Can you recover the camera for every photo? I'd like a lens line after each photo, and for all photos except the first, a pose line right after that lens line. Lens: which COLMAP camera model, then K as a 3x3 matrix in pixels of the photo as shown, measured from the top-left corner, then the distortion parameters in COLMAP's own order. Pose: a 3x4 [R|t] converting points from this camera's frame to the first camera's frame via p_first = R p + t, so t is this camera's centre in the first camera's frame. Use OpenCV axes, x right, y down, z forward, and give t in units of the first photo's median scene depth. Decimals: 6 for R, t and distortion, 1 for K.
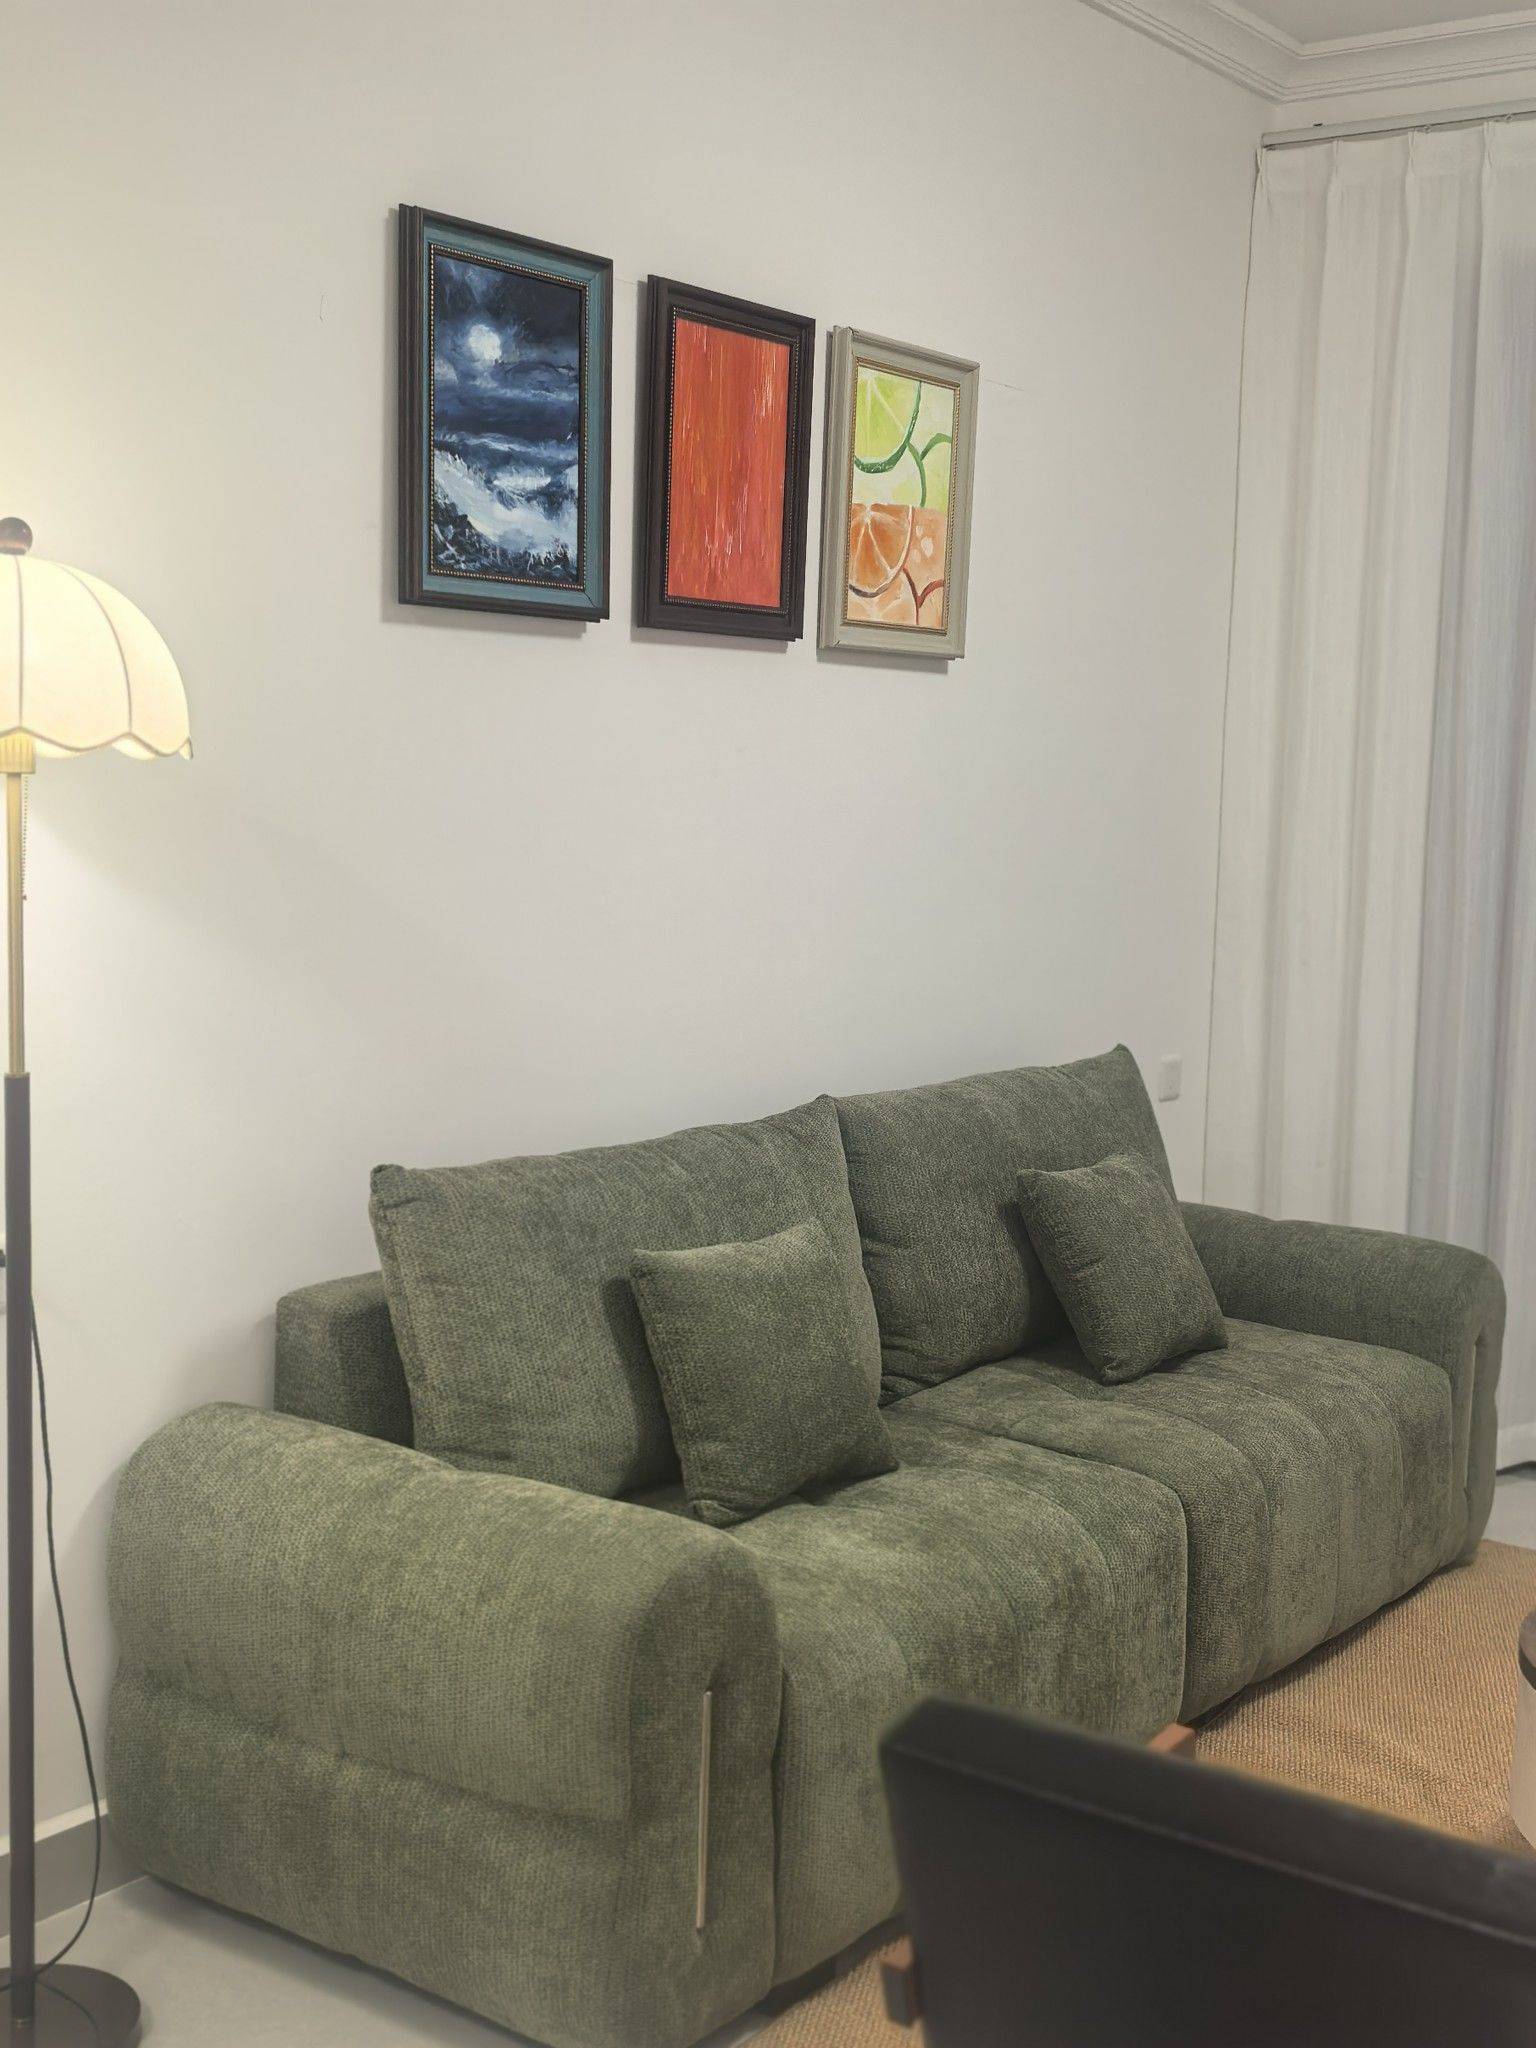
lens RADIAL K [[2384.5, 0, 768.0], [0, 2384.5, 1024.0], [0, 0, 1]] dist [0.256010, -0.913625]
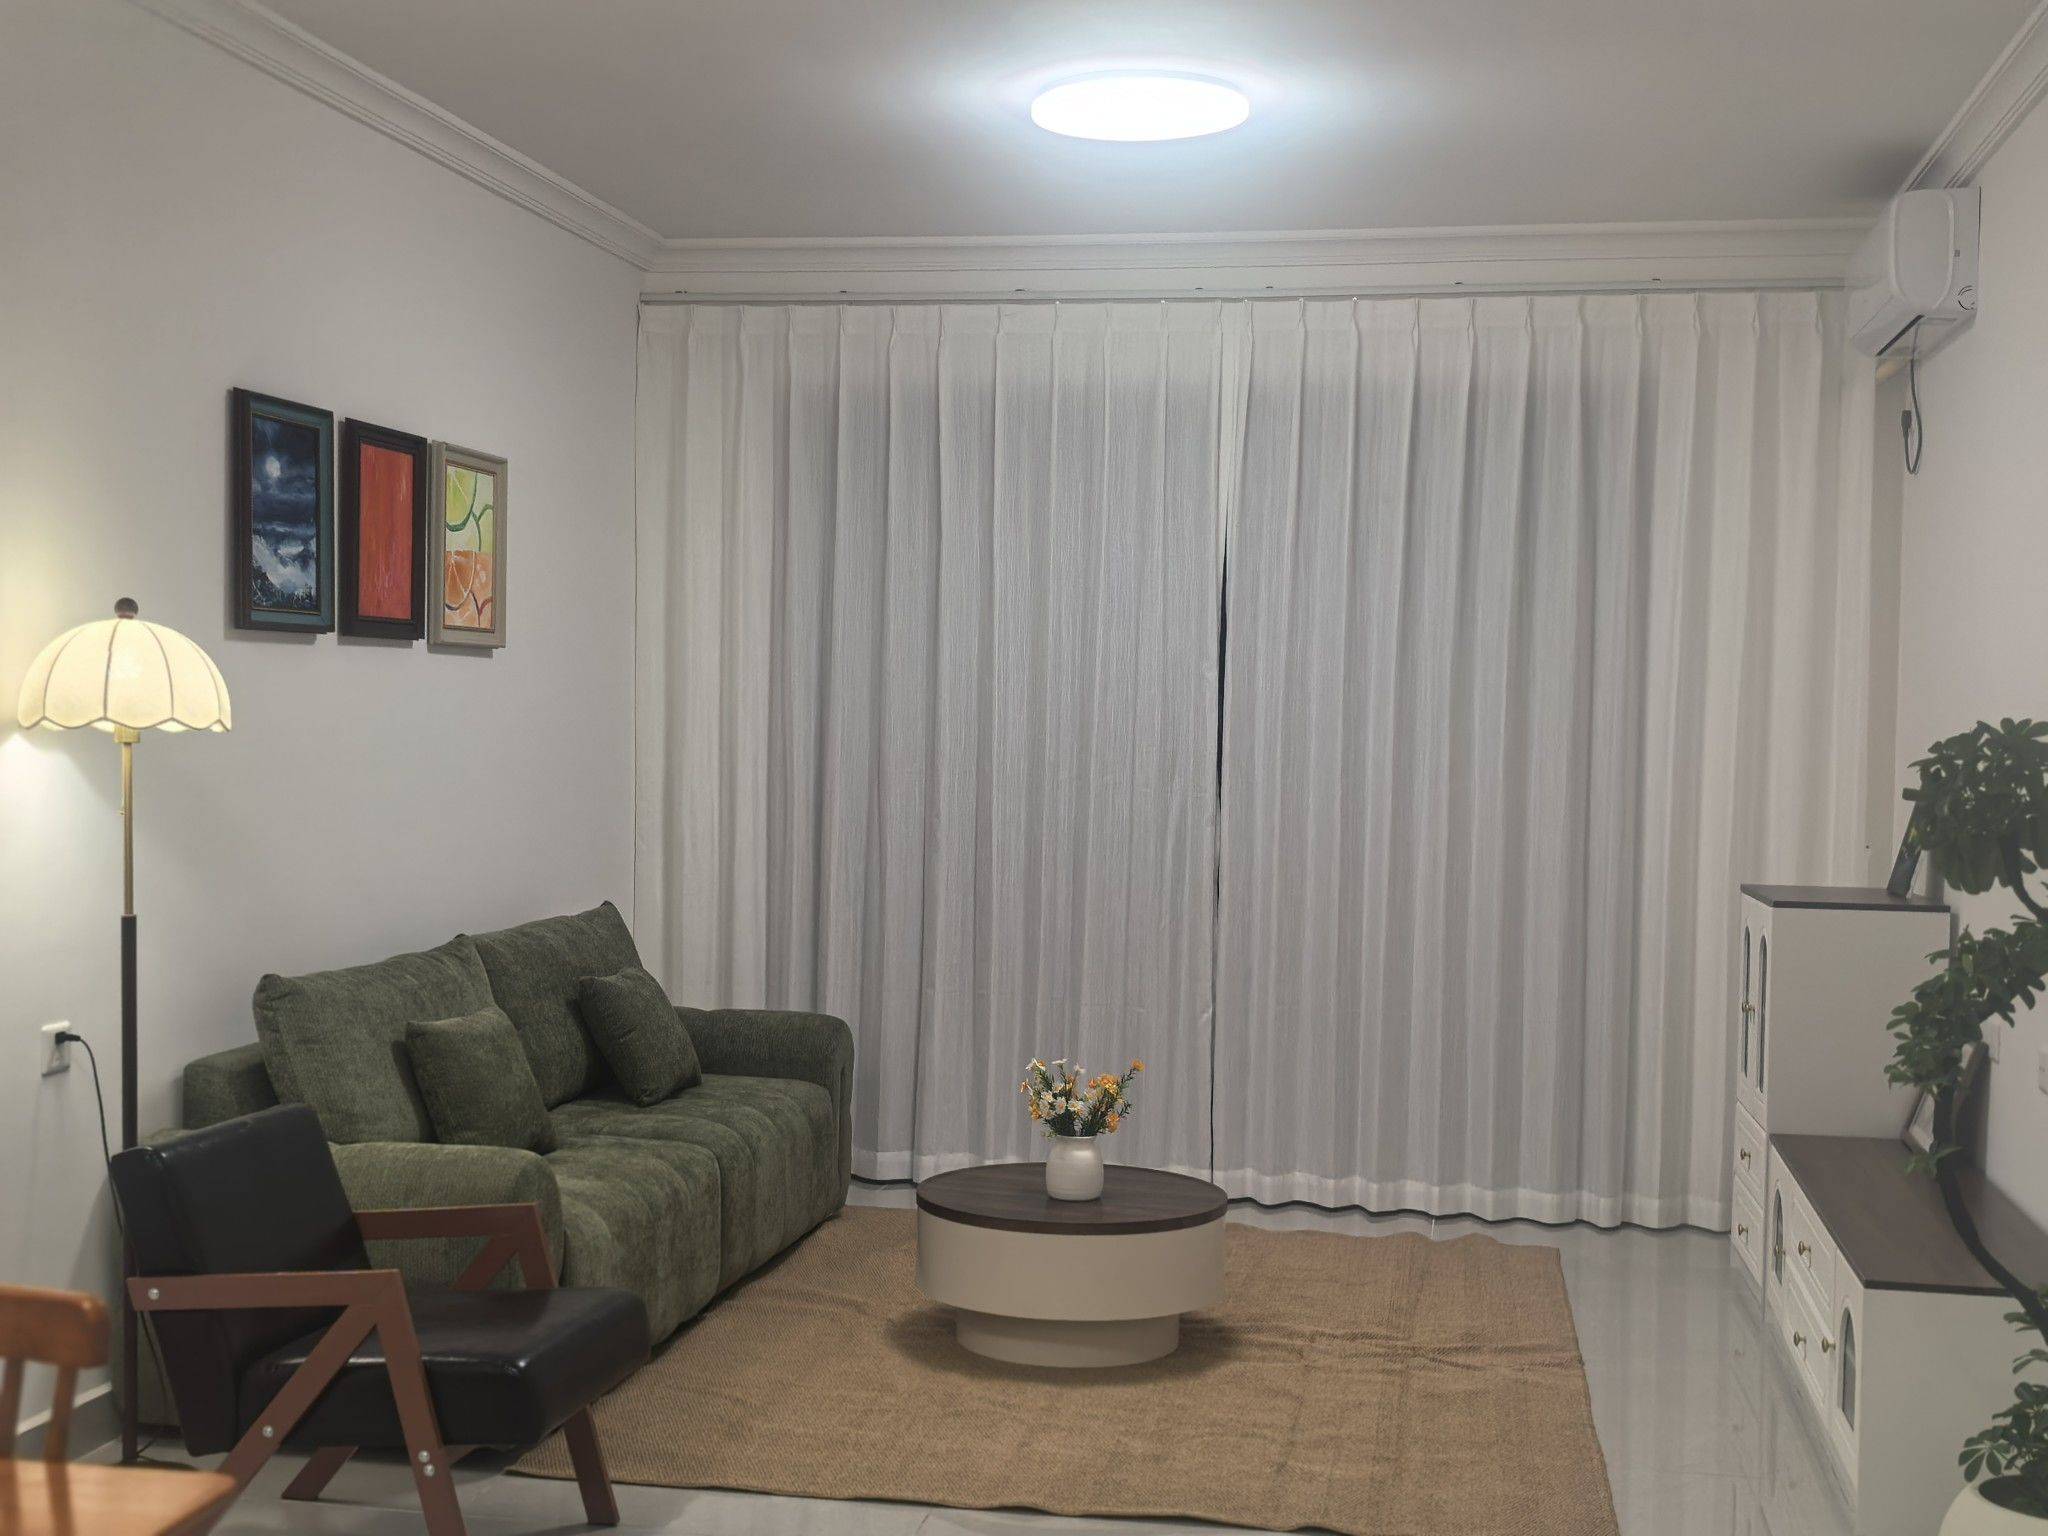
lens RADIAL K [[2400.2, 0, 1024.0], [0, 2400.2, 768.0], [0, 0, 1]] dist [0.260001, -0.832349]
pose [[0.898056, -0.021097, 0.439375, -0.367894], [0.052977, 0.996766, -0.060420, 0.040211], [-0.436679, 0.077537, 0.896270, -0.624584]]
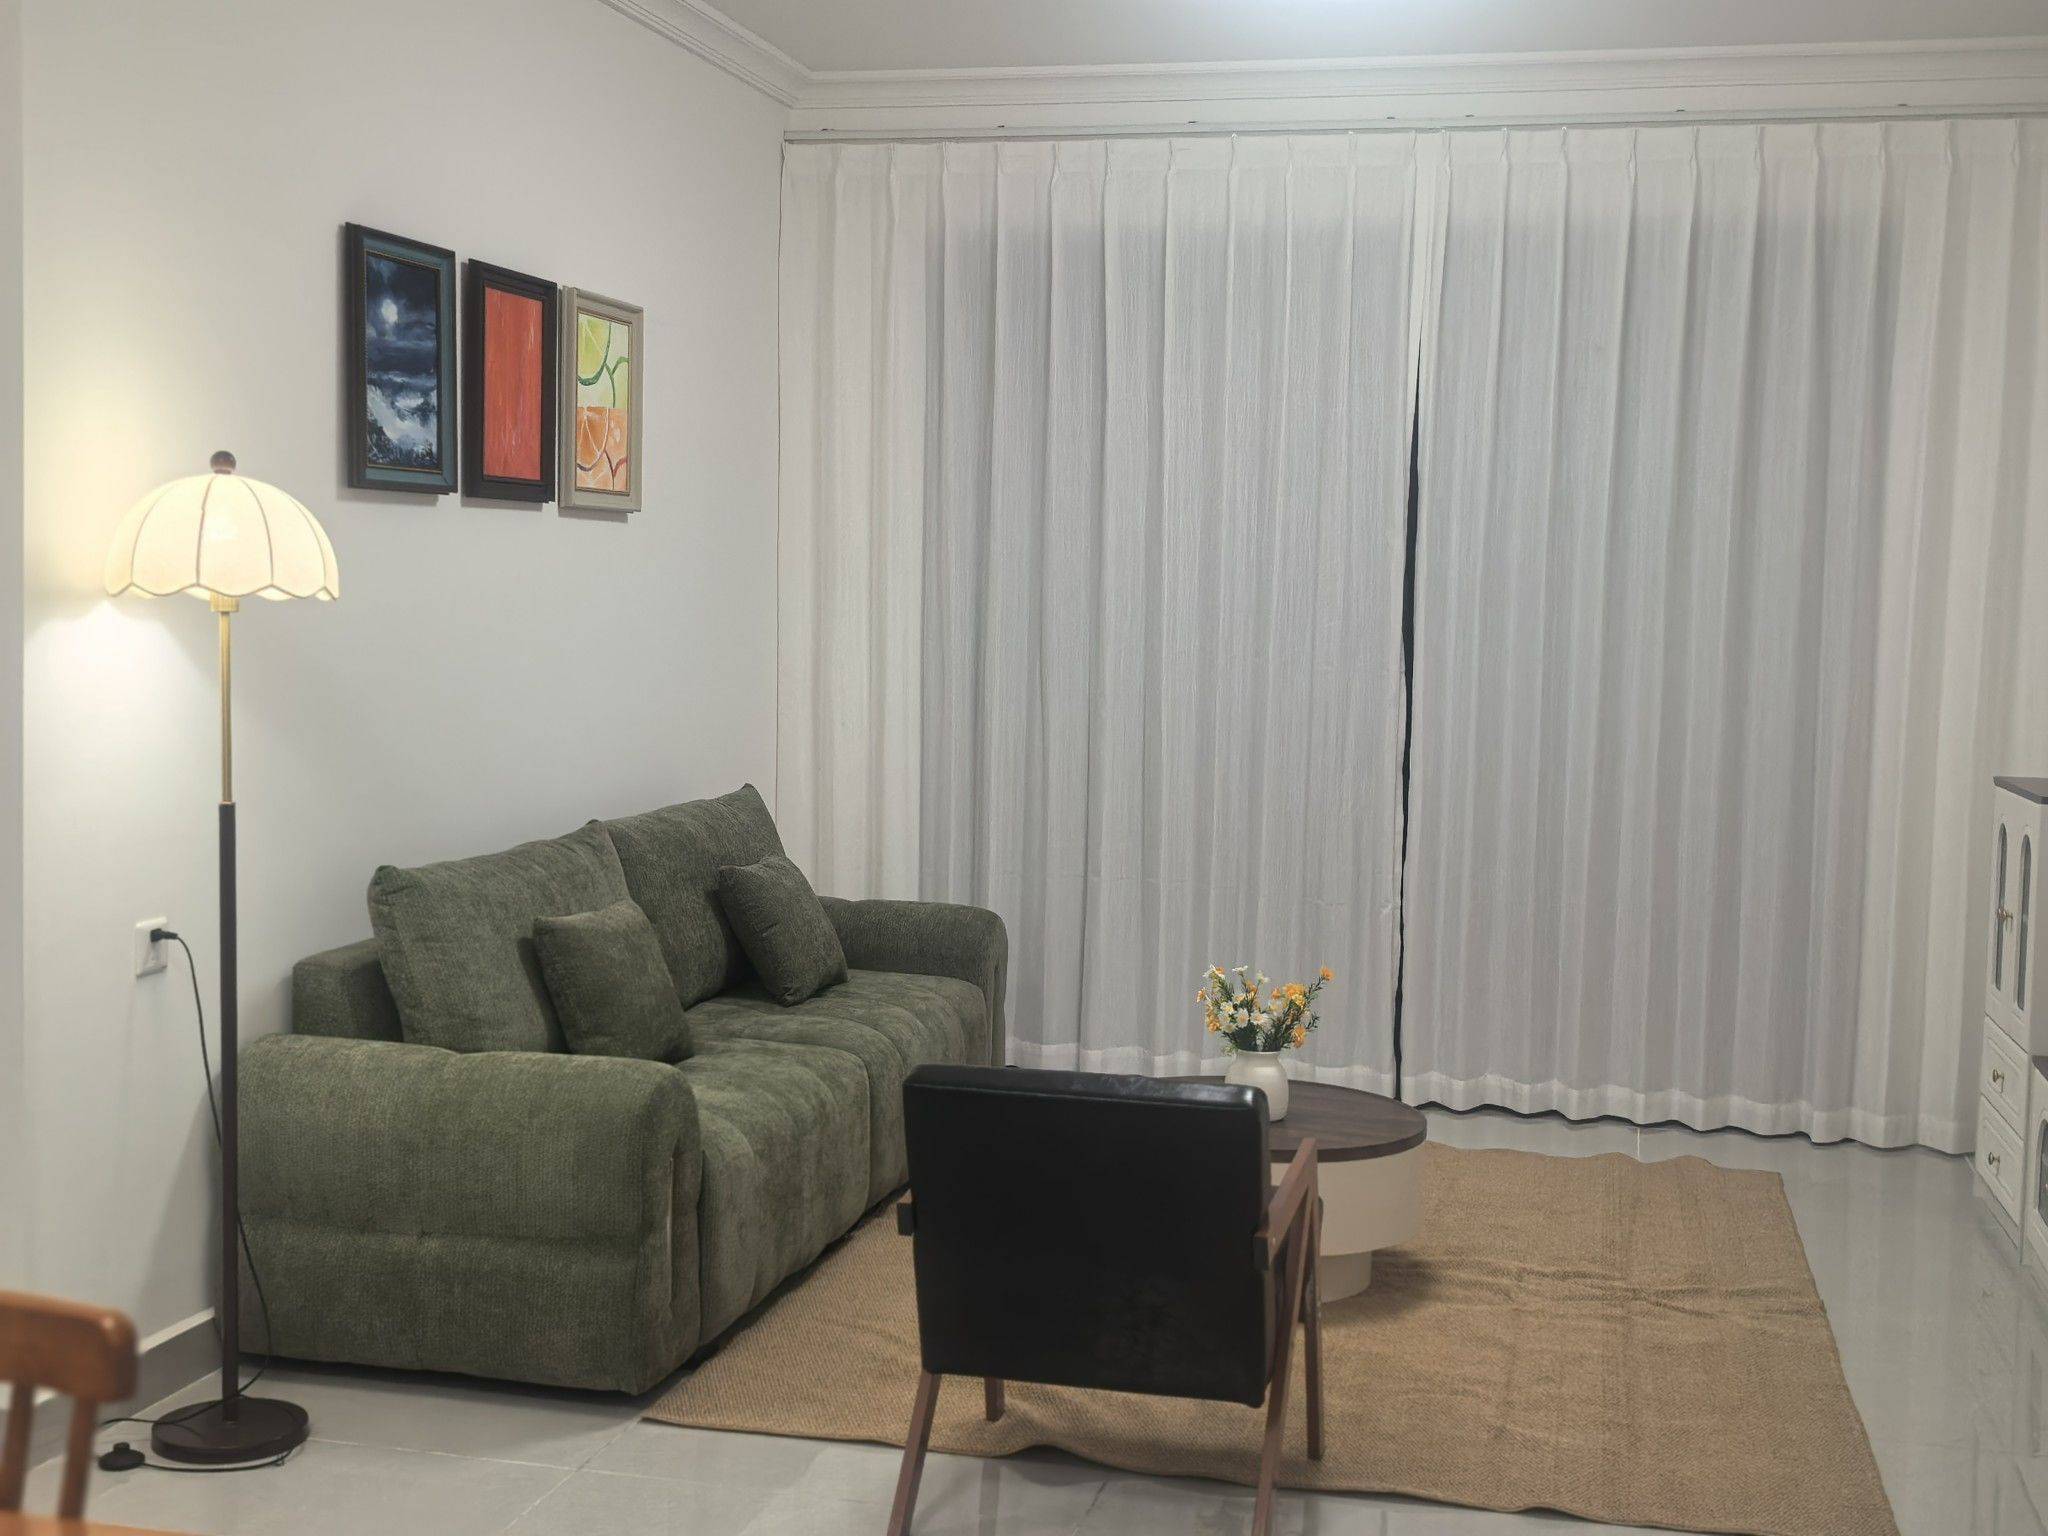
lens RADIAL K [[2384.5, 0, 1010.6], [0, 2384.5, 720.9], [0, 0, 1]] dist [0.256010, -0.913625]
pose [[0.923230, -0.028811, 0.383167, -0.323574], [0.043386, 0.998624, -0.029448, 0.026014], [-0.381791, 0.043812, 0.923210, -0.469046]]
